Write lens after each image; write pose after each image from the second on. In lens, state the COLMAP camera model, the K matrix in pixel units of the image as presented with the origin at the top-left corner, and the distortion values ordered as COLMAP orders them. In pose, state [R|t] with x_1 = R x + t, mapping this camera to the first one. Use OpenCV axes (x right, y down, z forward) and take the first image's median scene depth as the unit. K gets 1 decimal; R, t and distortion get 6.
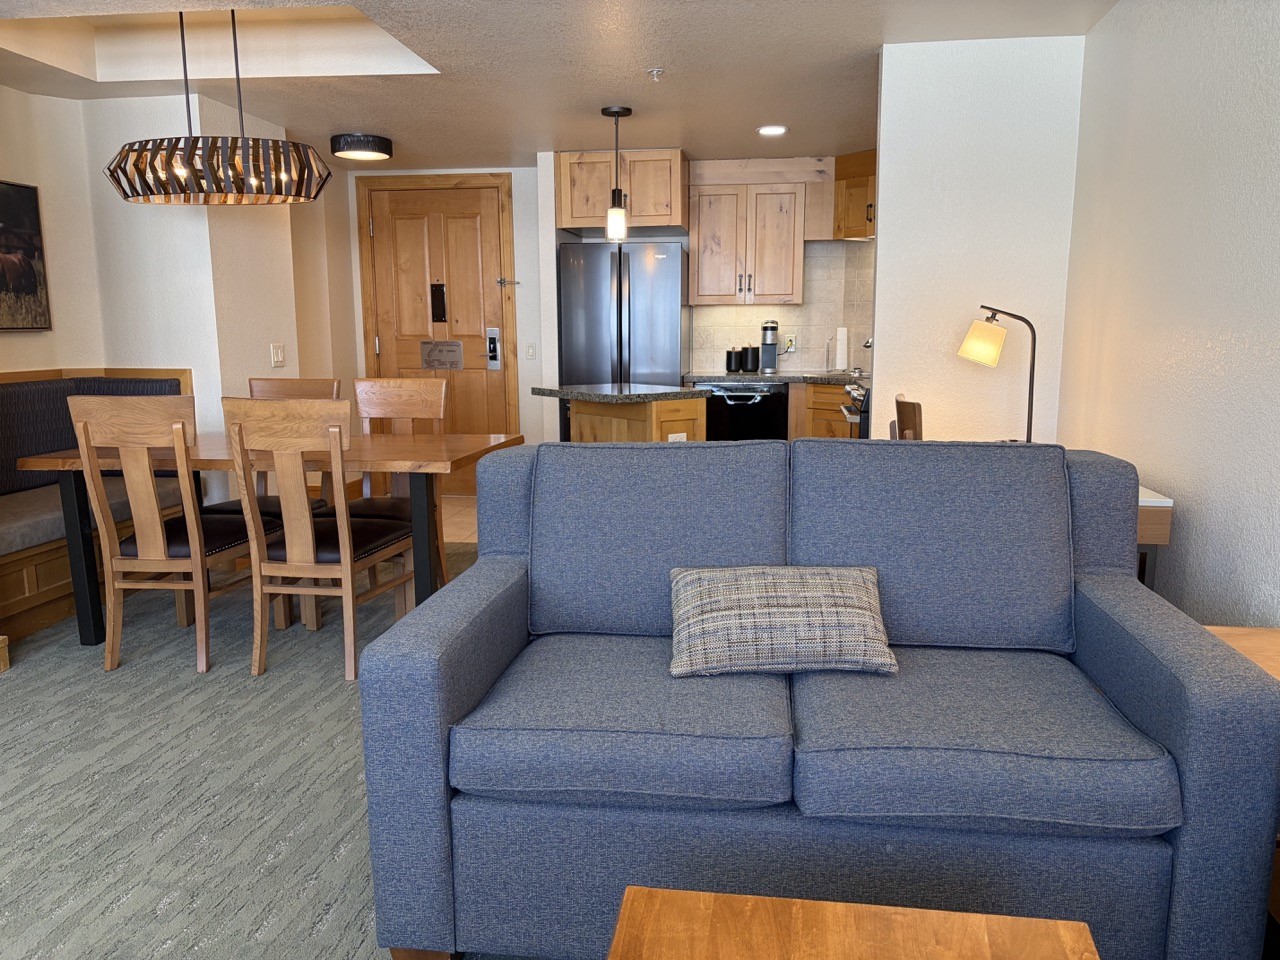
lens RADIAL K [[989.3, 0, 650.3], [0, 989.3, 497.0], [0, 0, 1]] dist [0.049799, -0.055963]
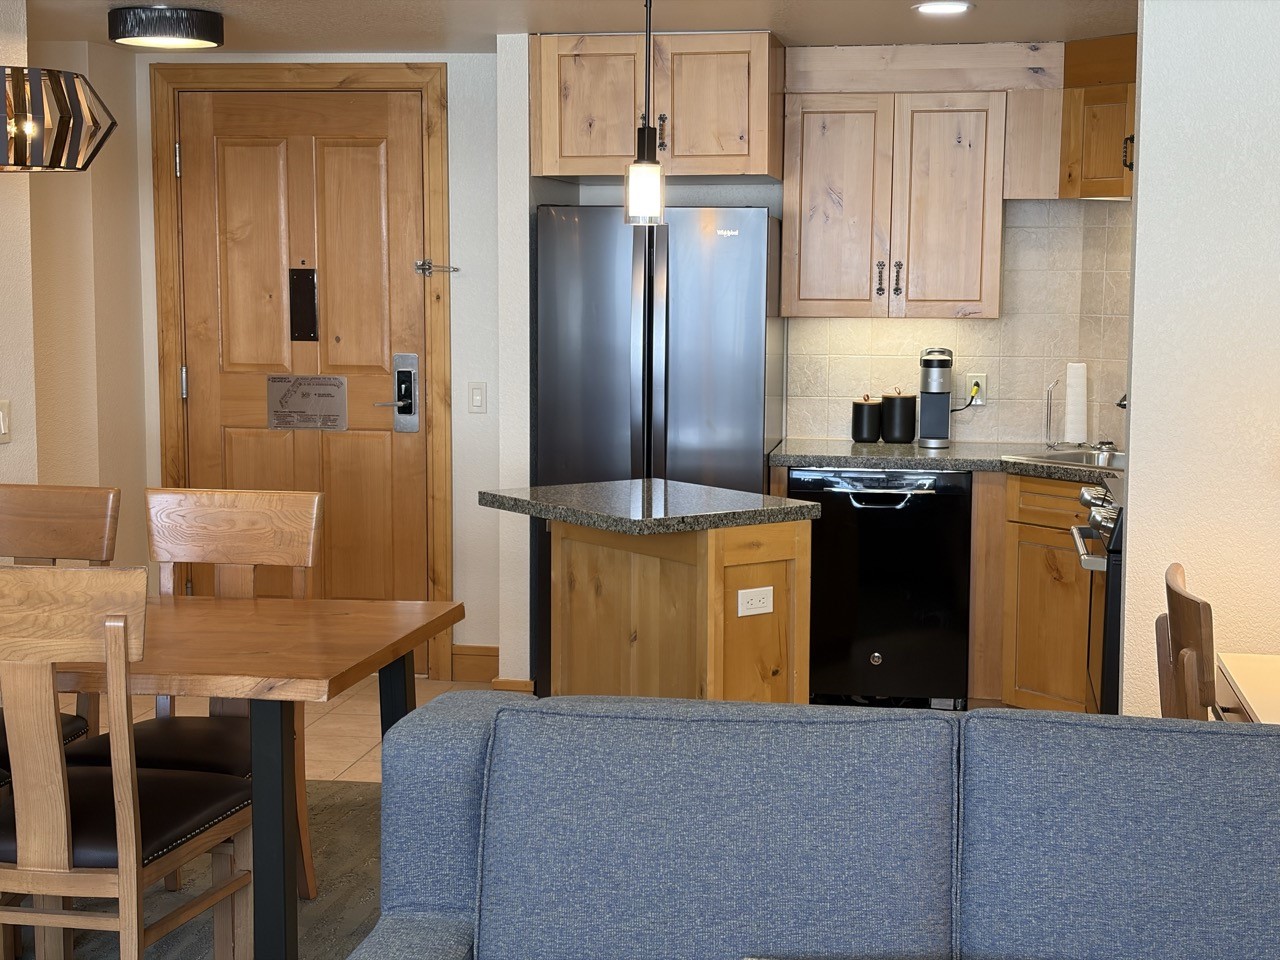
lens RADIAL K [[1974.5, 0, 663.3], [0, 1974.5, 509.2], [0, 0, 1]] dist [0.061010, 0.000000]
pose [[0.999701, 0.012379, -0.021100, 0.000123], [-0.013391, 0.998731, -0.048545, -0.071927], [0.020472, 0.048813, 0.998598, -0.059512]]
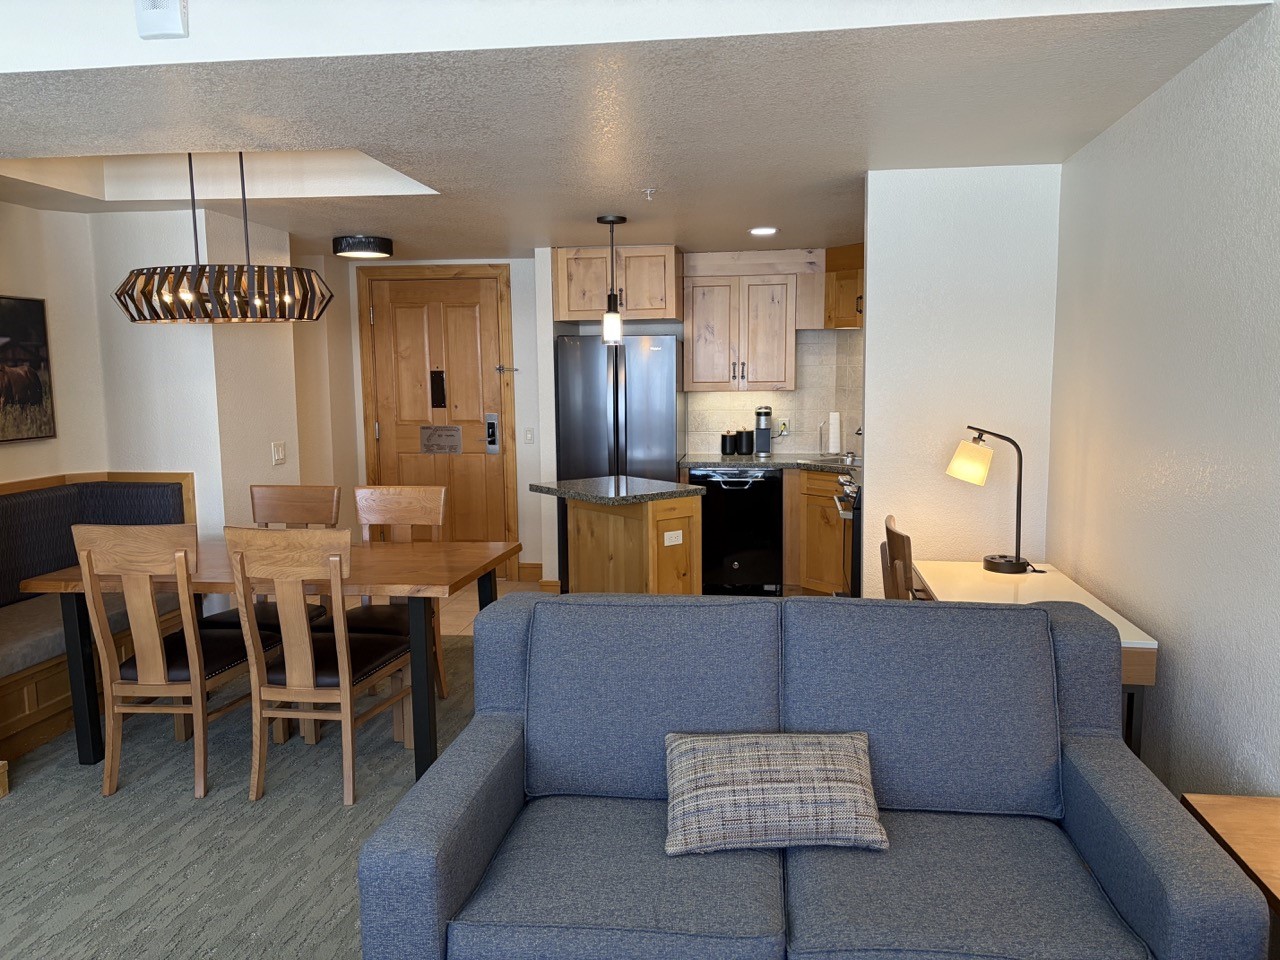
lens RADIAL K [[989.3, 0, 653.3], [0, 989.3, 491.1], [0, 0, 1]] dist [0.049799, -0.055963]
pose [[0.999964, -0.006991, 0.004752, 0.003087], [0.007205, 0.998879, -0.046789, -0.076802], [-0.004420, 0.046821, 0.998893, -0.017714]]
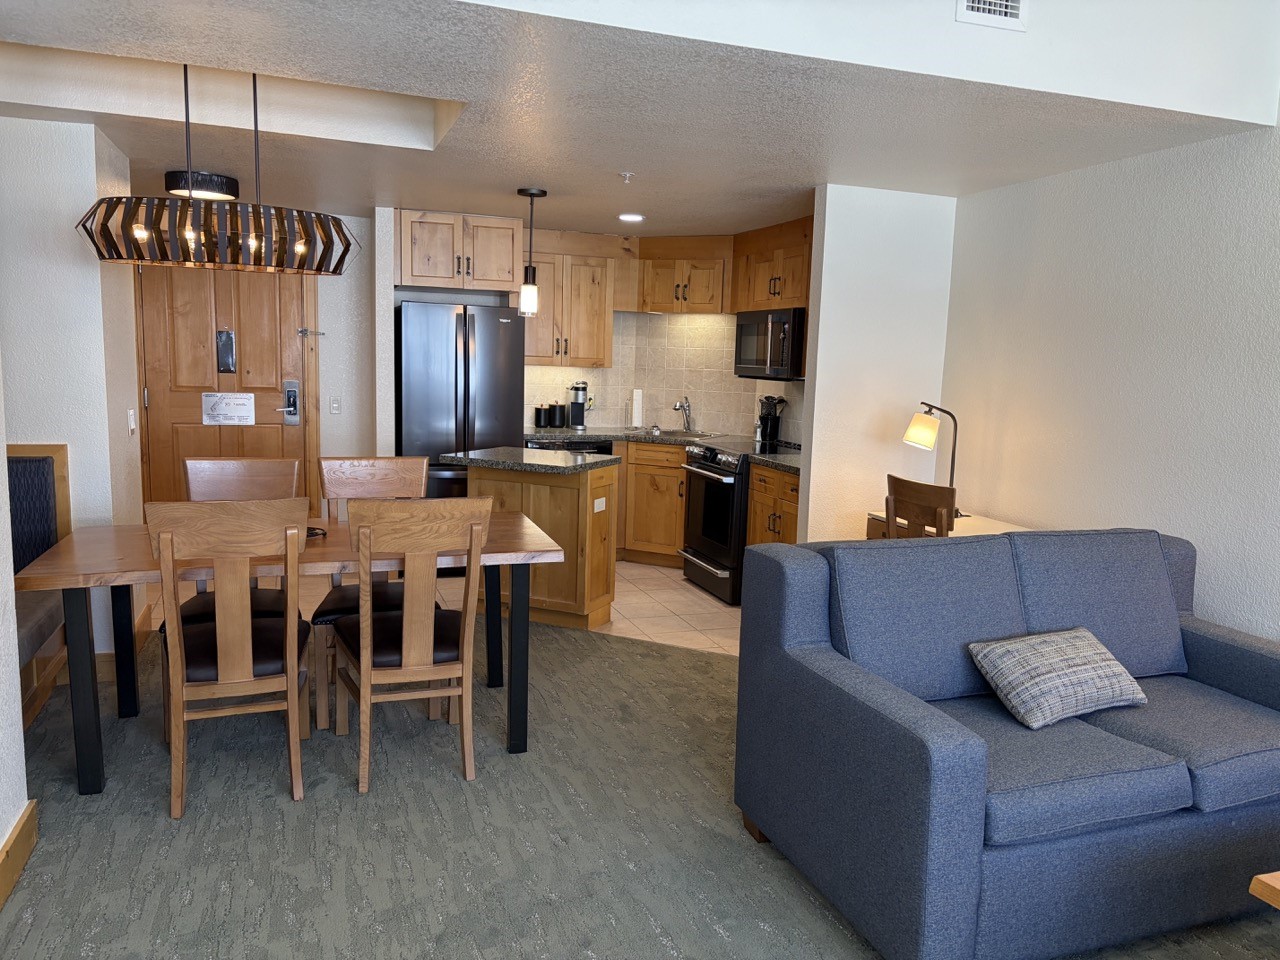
lens RADIAL K [[989.3, 0, 660.4], [0, 989.3, 498.5], [0, 0, 1]] dist [0.049799, -0.055963]
pose [[0.877724, -0.036819, 0.477750, -0.554138], [0.044278, 0.999010, -0.004356, -0.074873], [-0.477117, 0.024978, 0.878485, 0.039500]]
